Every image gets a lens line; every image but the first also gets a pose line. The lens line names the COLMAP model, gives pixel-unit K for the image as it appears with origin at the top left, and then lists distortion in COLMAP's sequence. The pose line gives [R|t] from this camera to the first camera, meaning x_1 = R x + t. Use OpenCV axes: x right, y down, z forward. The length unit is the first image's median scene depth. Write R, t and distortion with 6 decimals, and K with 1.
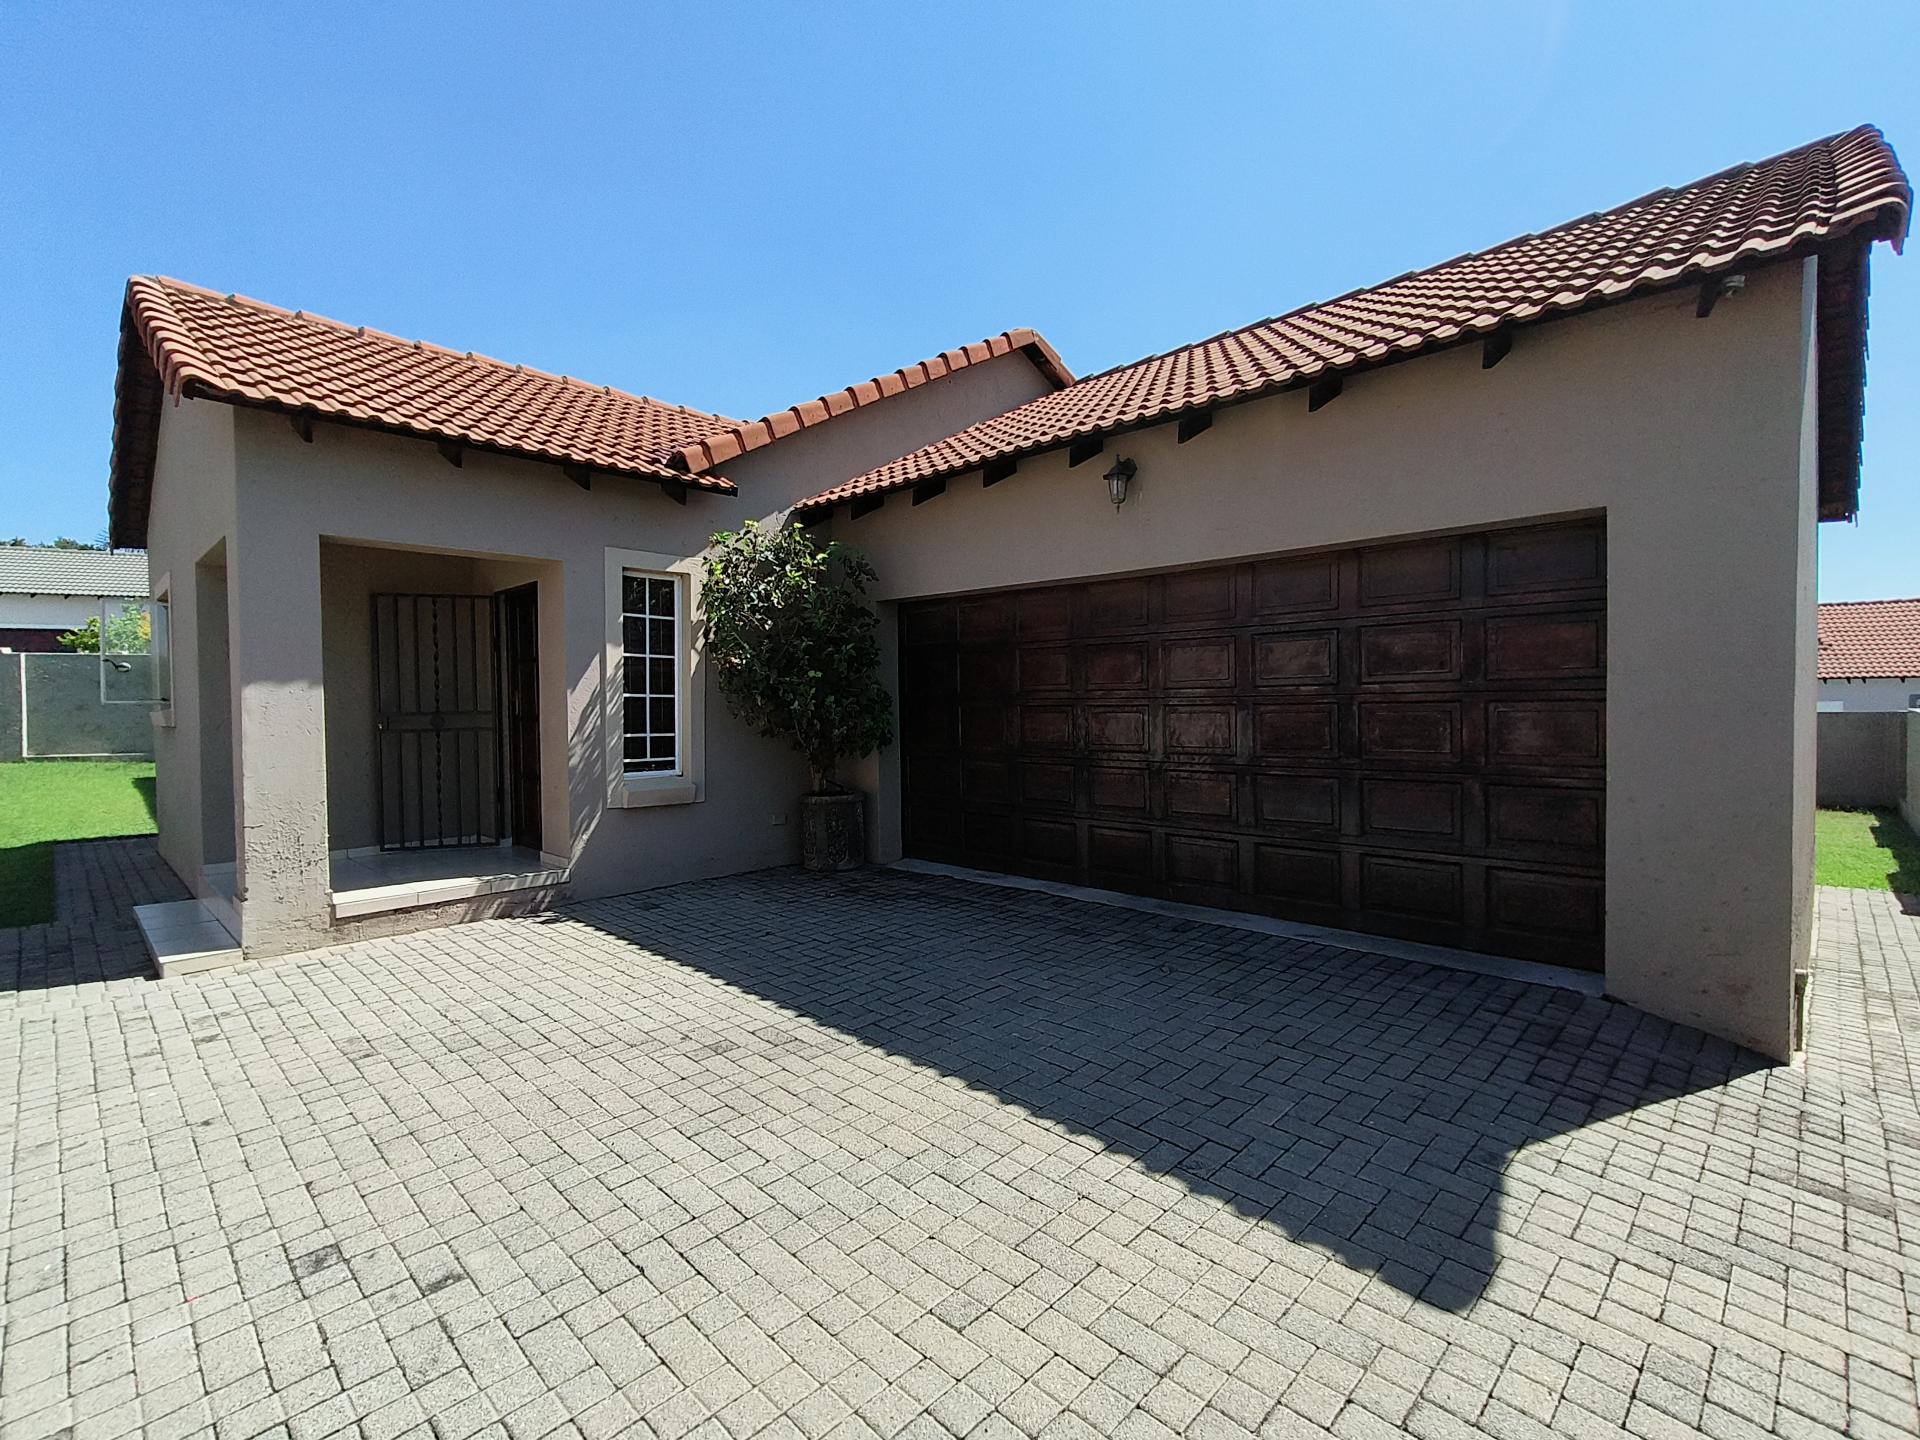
lens RADIAL K [[874.5, 0, 963.4], [0, 874.5, 709.5], [0, 0, 1]] dist [-0.002257, 0.000699]
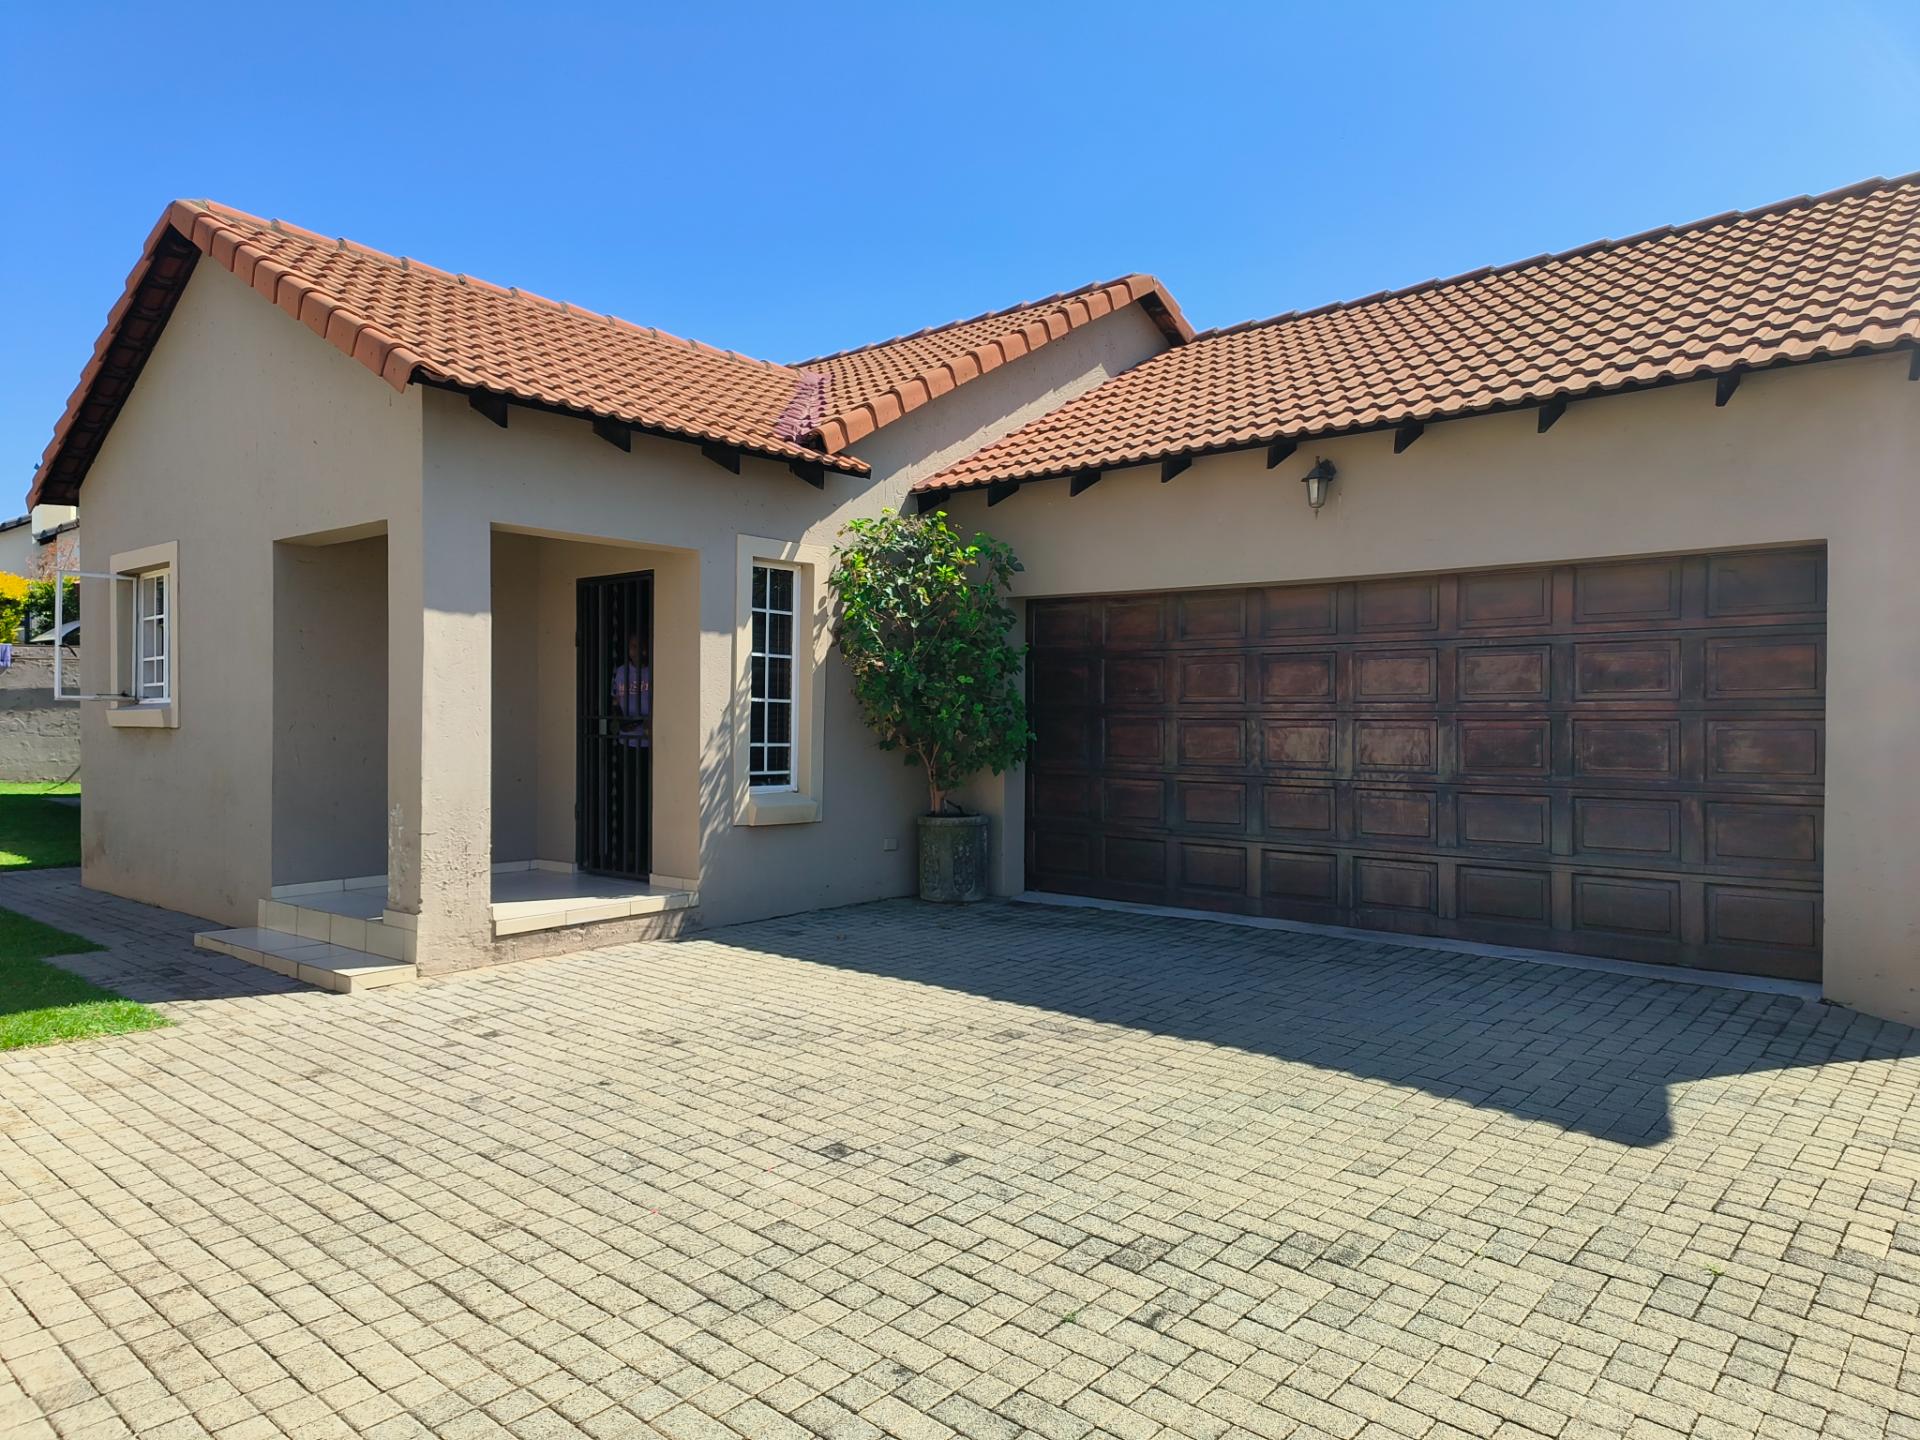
lens RADIAL K [[1259.0, 0, 968.7], [0, 1259.0, 710.6], [0, 0, 1]] dist [0.071951, -0.049955]
pose [[0.997583, 0.016547, 0.067483, -0.307211], [-0.015610, 0.999775, -0.014389, 0.012411], [-0.067706, 0.013301, 0.997617, -0.369142]]
